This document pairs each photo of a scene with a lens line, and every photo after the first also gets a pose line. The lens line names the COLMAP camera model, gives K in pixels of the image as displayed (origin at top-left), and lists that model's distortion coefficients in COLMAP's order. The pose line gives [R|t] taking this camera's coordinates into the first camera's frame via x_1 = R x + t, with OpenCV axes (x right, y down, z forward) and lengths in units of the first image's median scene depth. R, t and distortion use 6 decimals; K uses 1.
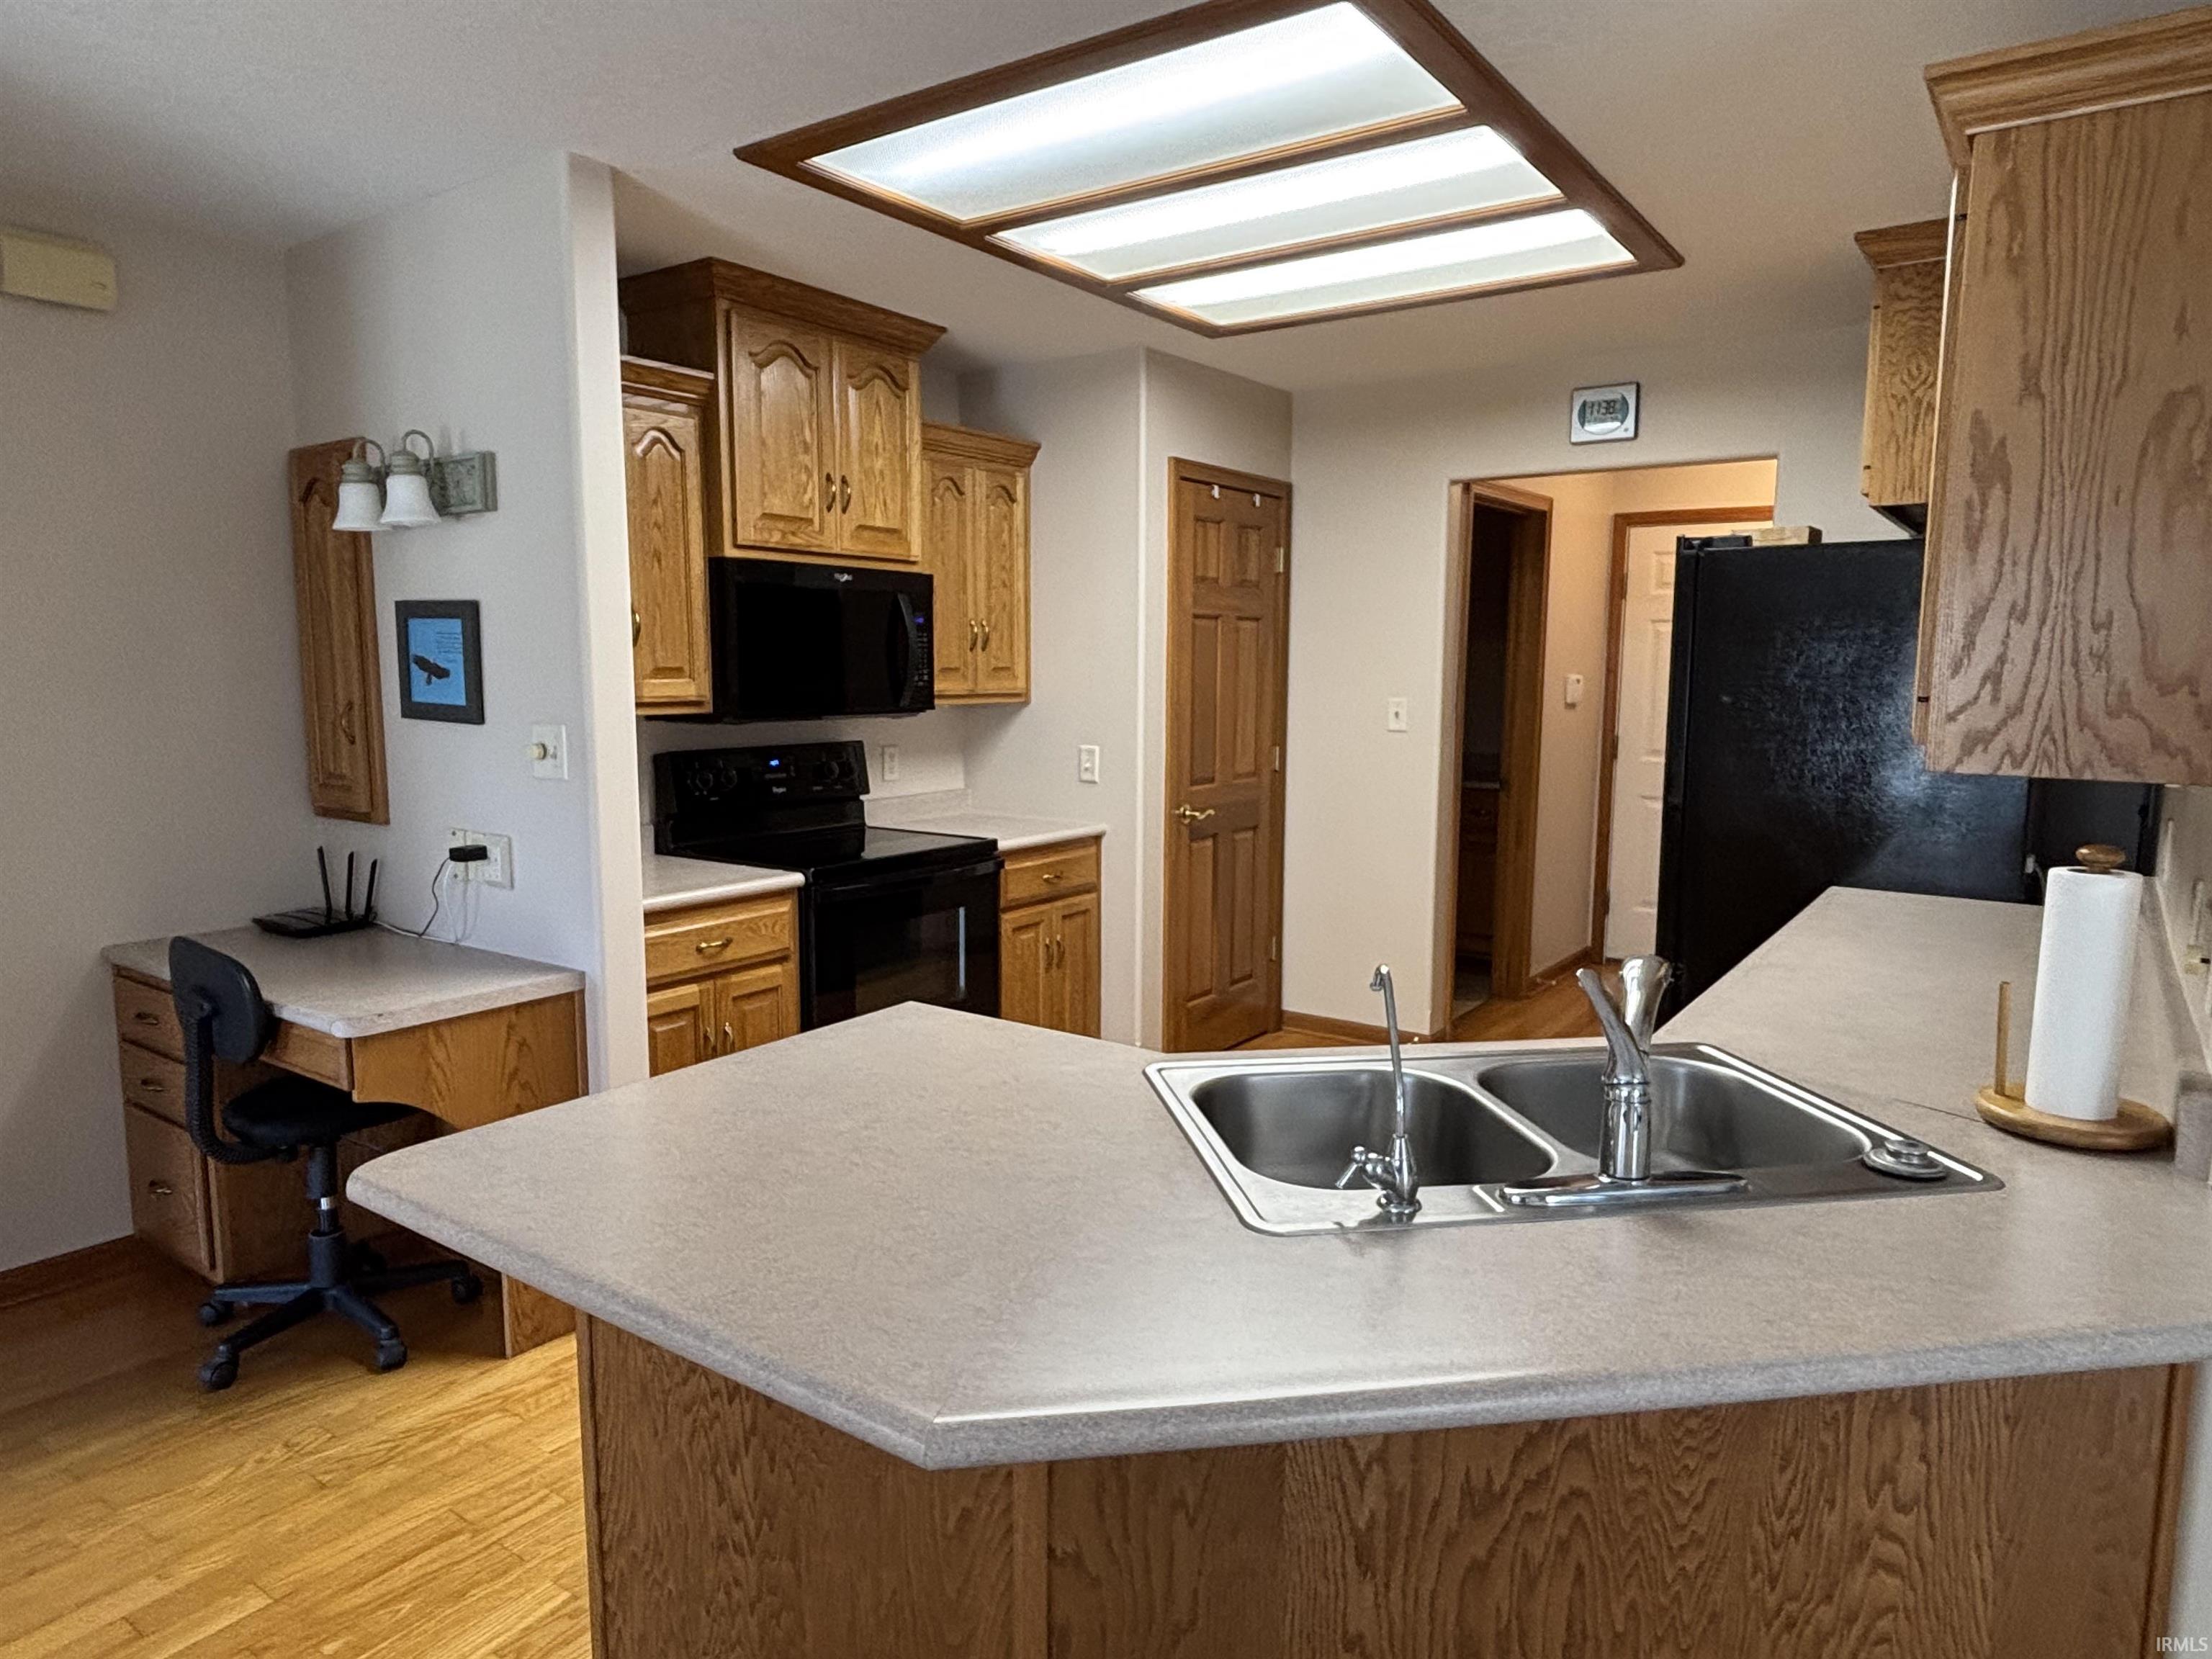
lens RADIAL K [[1374.4, 0, 1107.2], [0, 1374.4, 833.8], [0, 0, 1]] dist [0.009815, -0.013166]
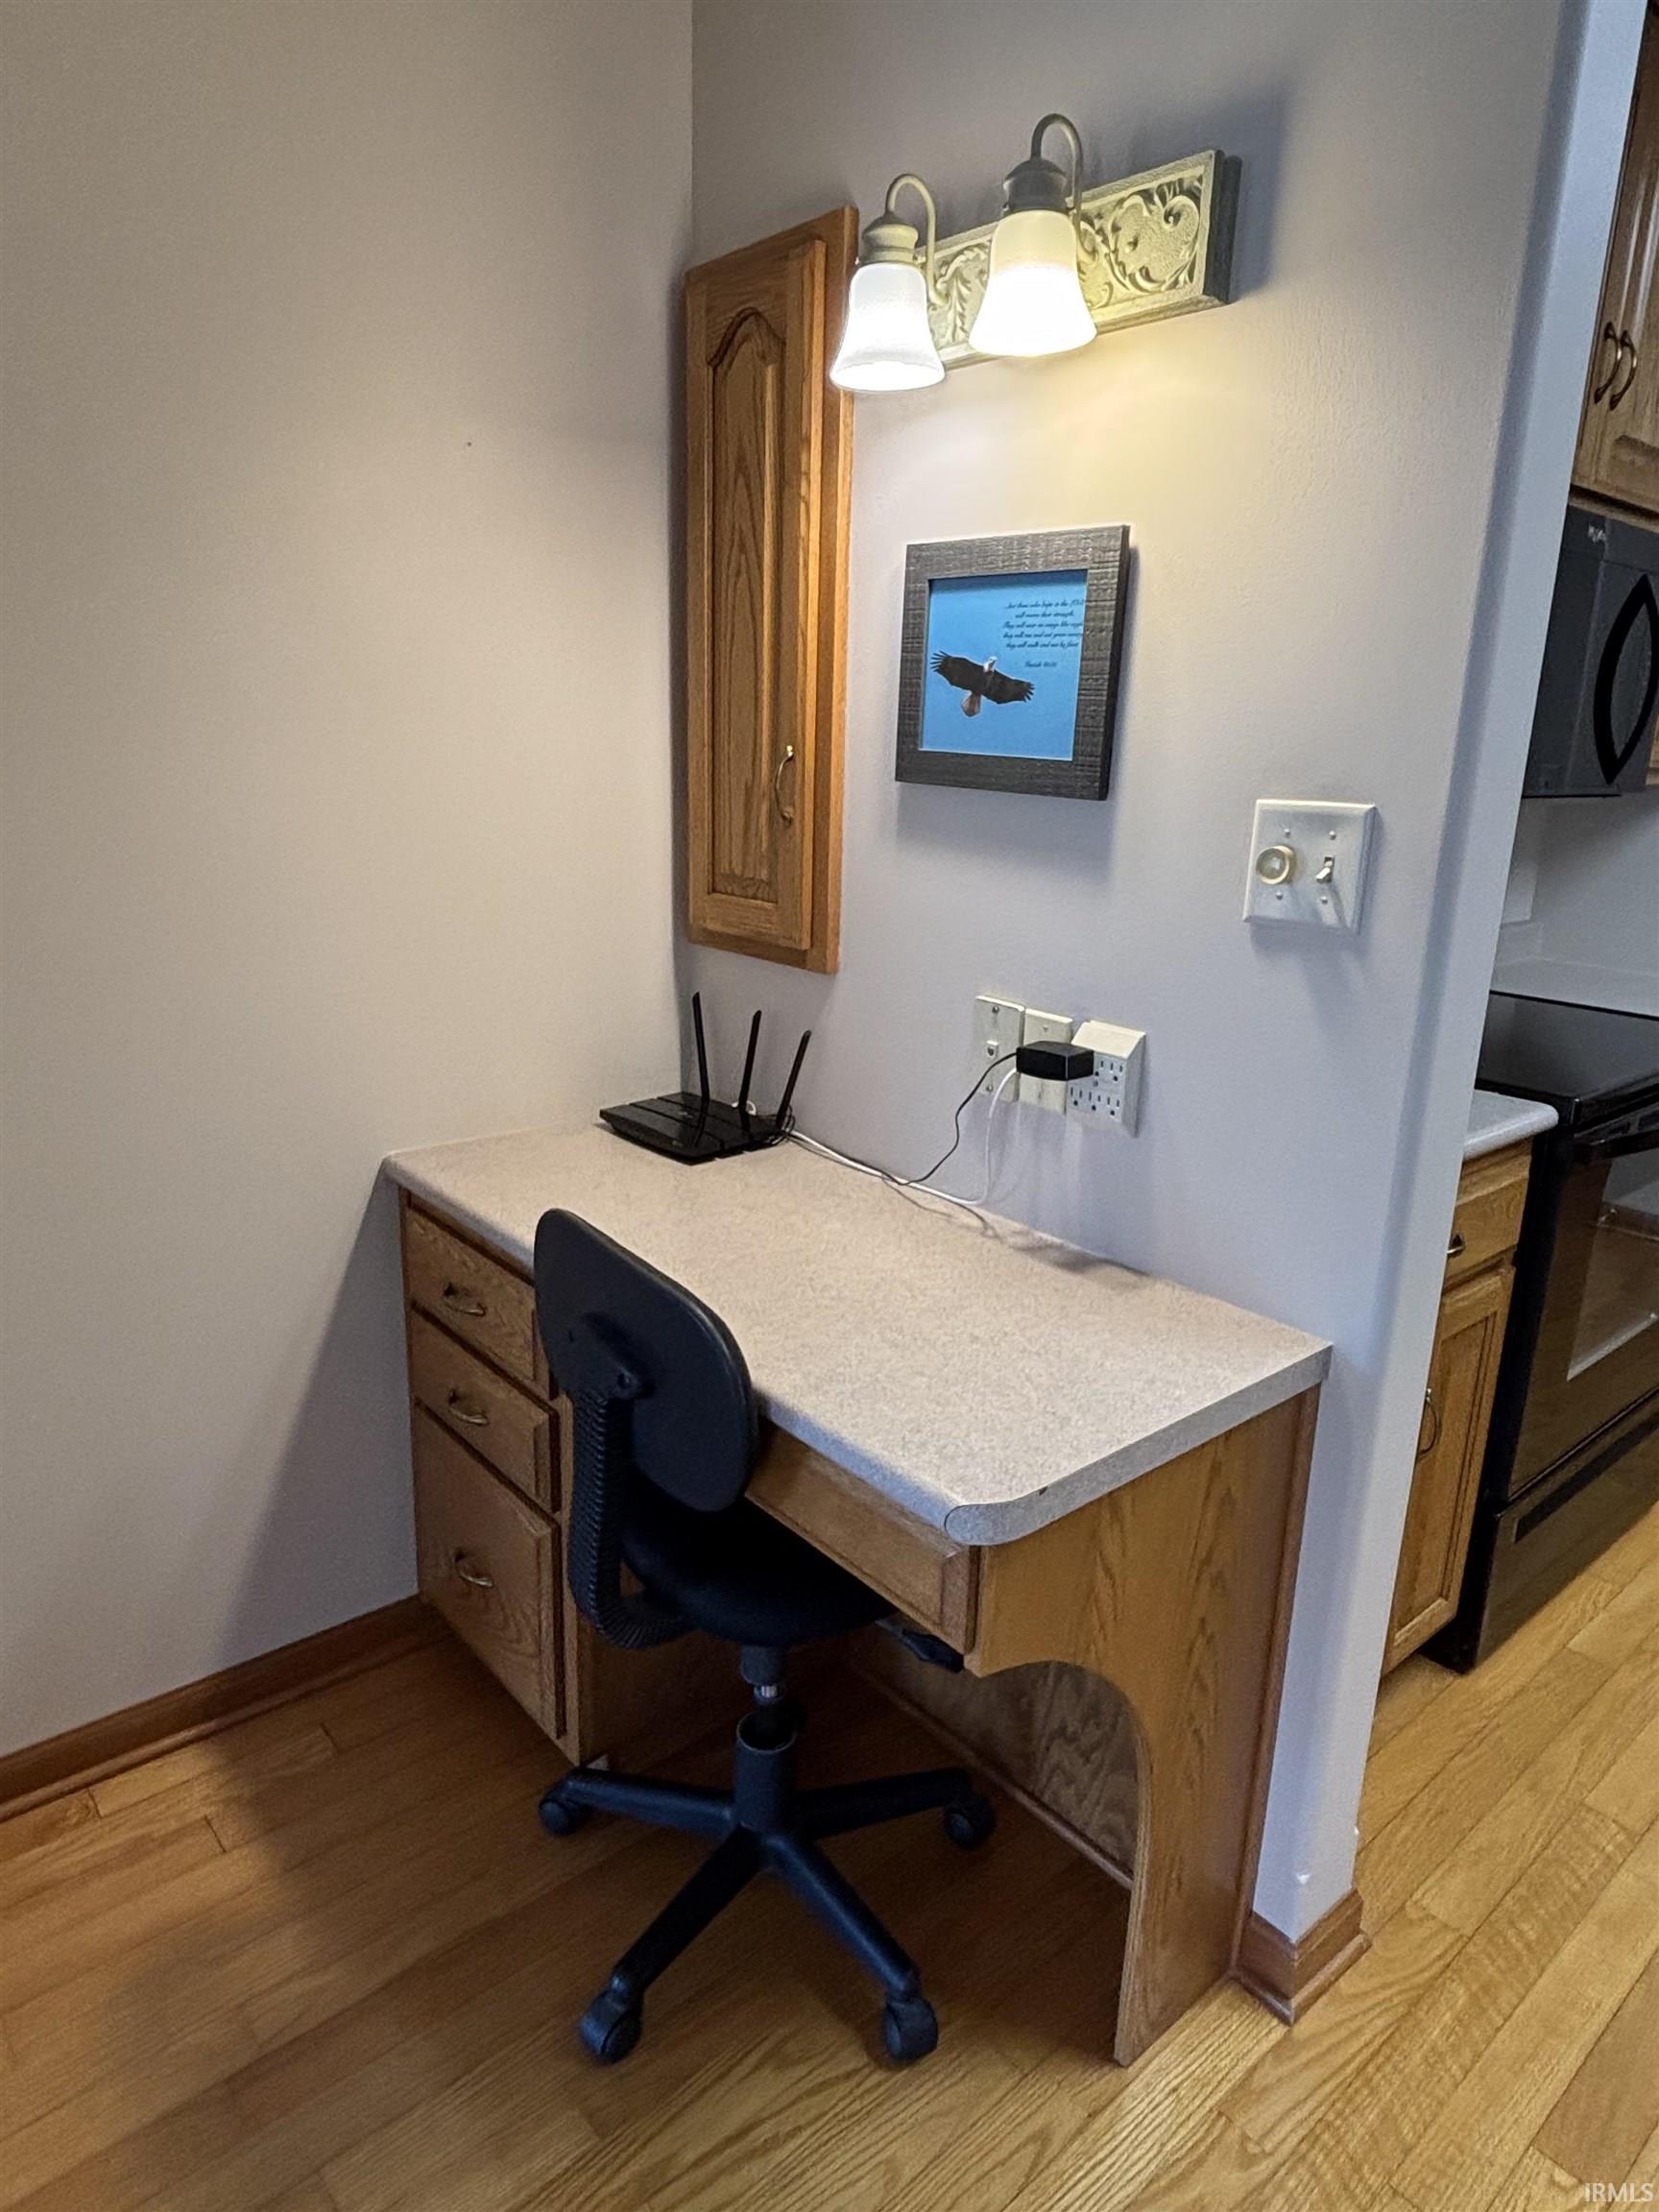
lens RADIAL K [[1374.4, 0, 844.5], [0, 1374.4, 1097.1], [0, 0, 1]] dist [0.009815, -0.013166]
pose [[0.970306, 0.086769, -0.225783, -0.425788], [-0.056080, 0.988709, 0.138961, -0.038261], [0.235291, -0.122173, 0.964216, 0.498955]]
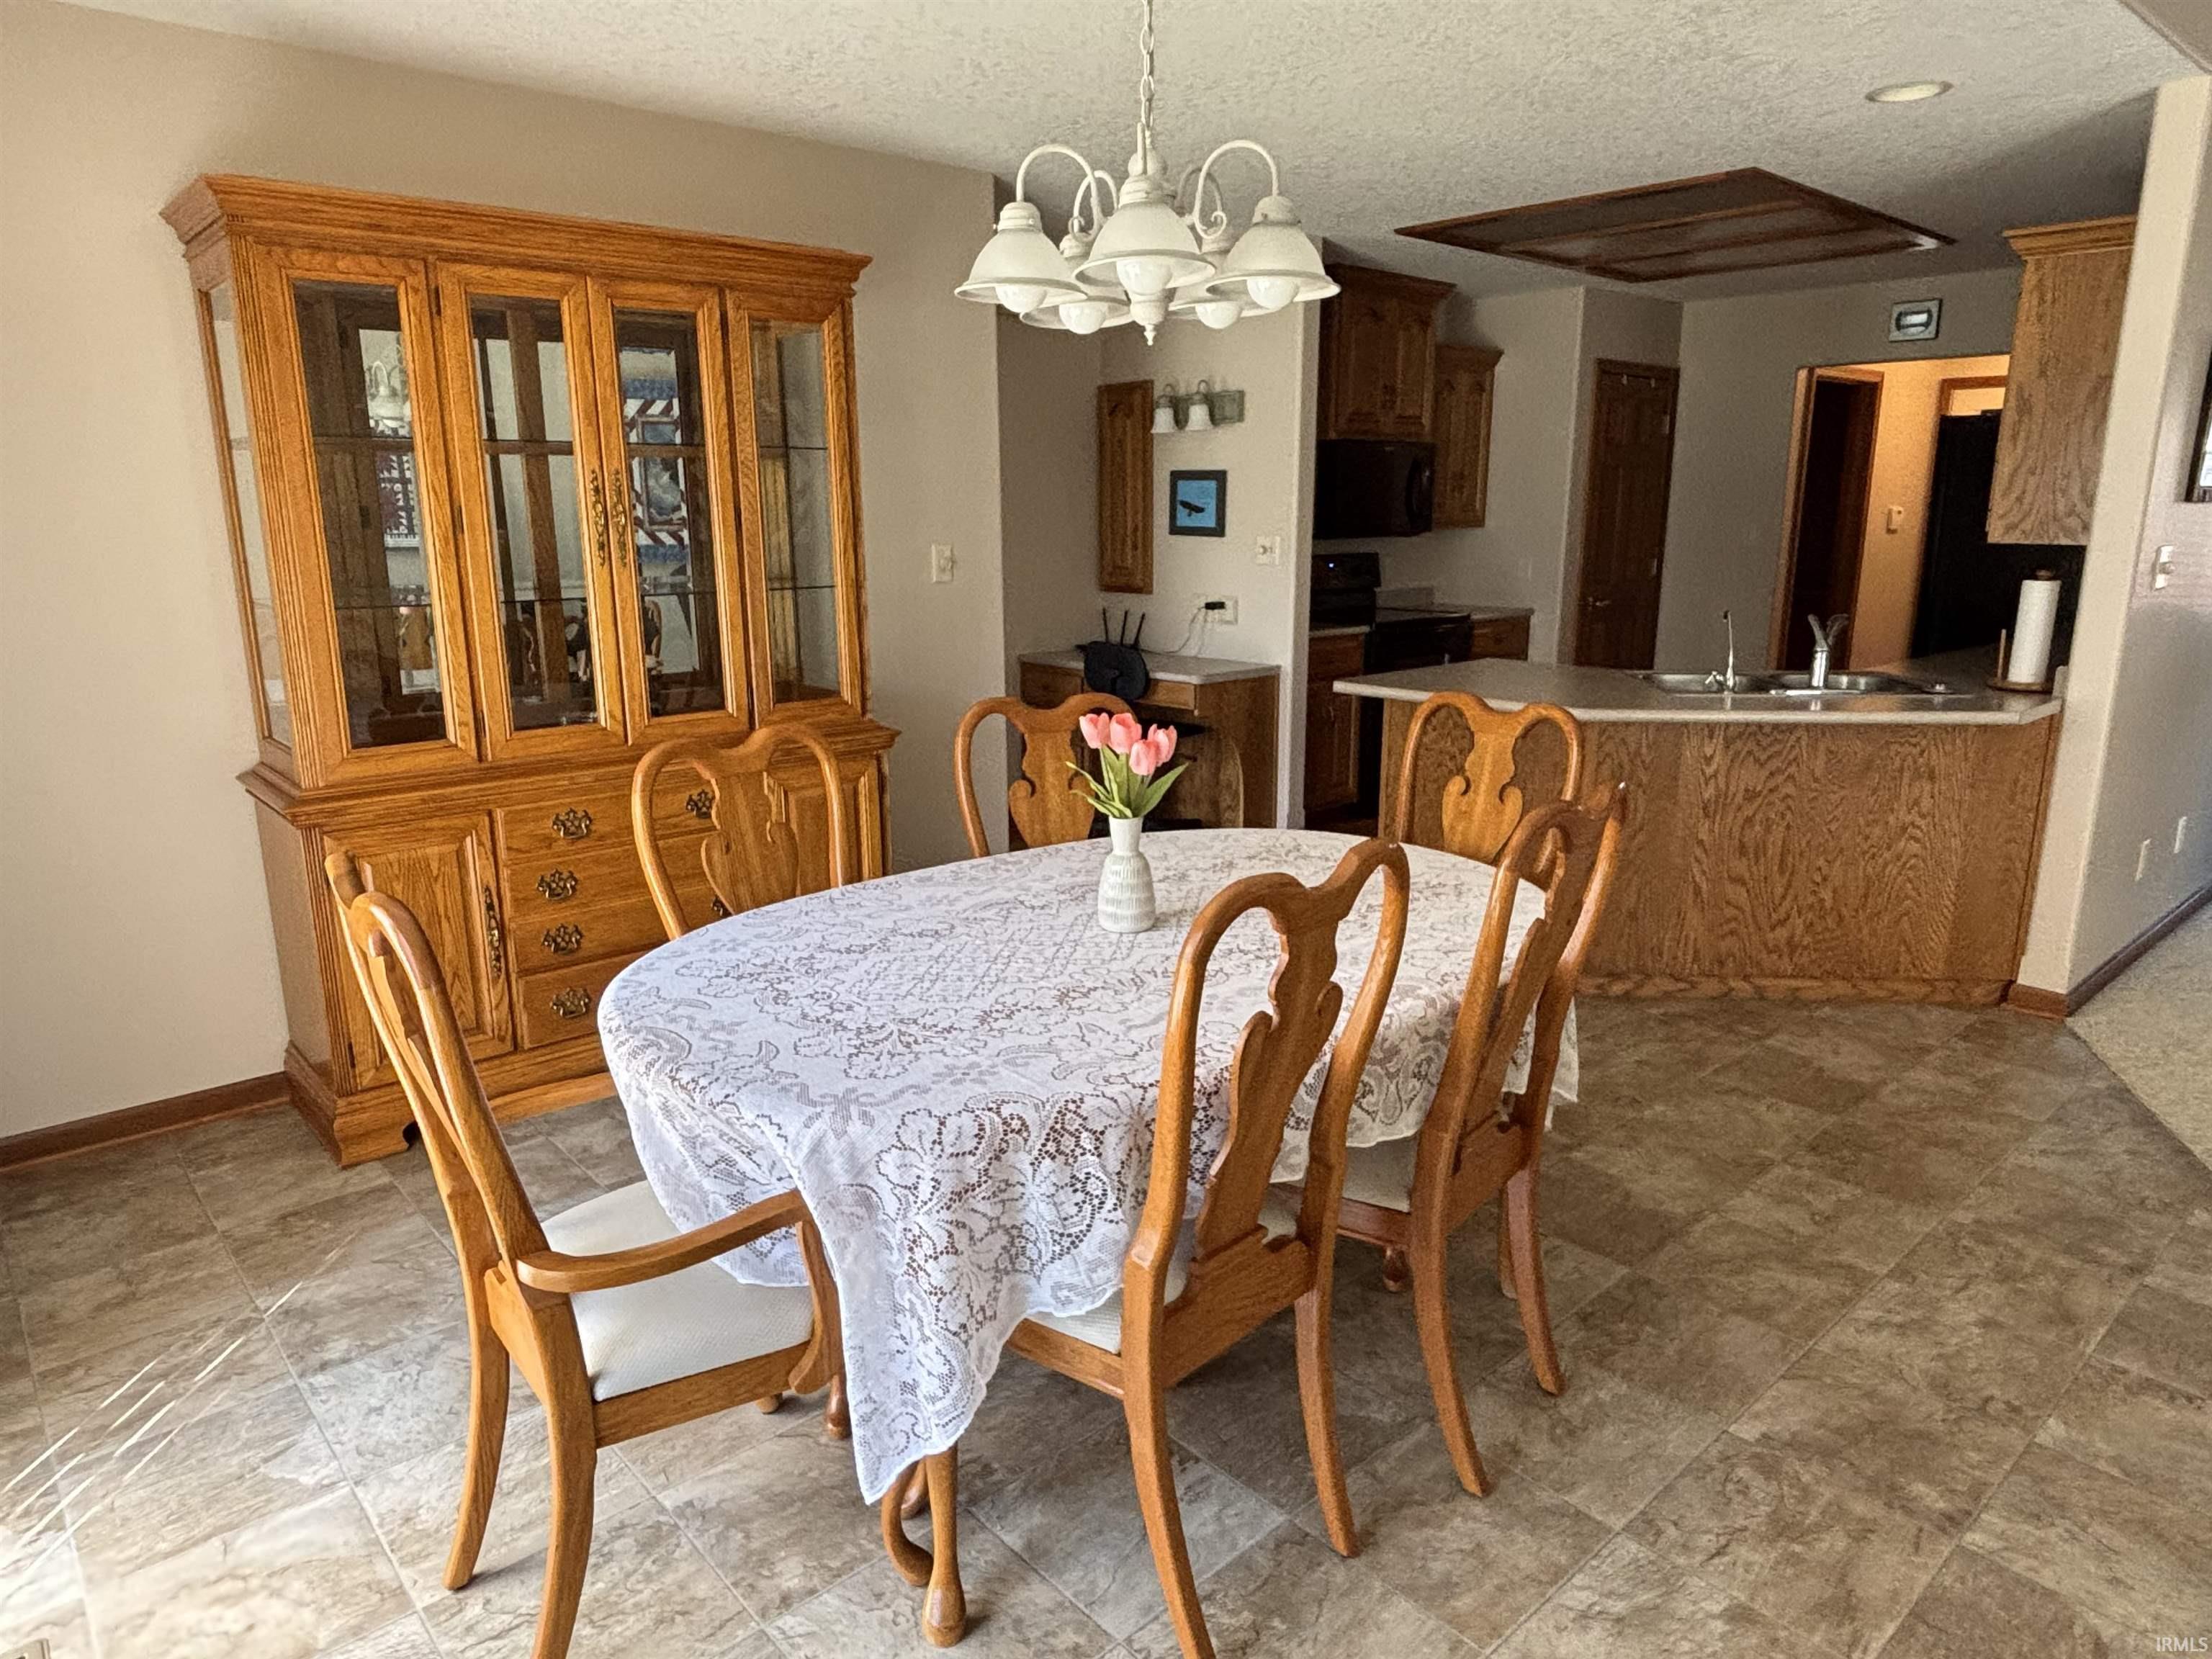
lens RADIAL K [[1374.4, 0, 1101.9], [0, 1374.4, 839.8], [0, 0, 1]] dist [0.009815, -0.013166]
pose [[0.973784, 0.043335, -0.223307, -0.177219], [-0.017619, 0.993106, 0.115888, 0.119255], [0.226789, -0.108915, 0.967835, -0.923050]]
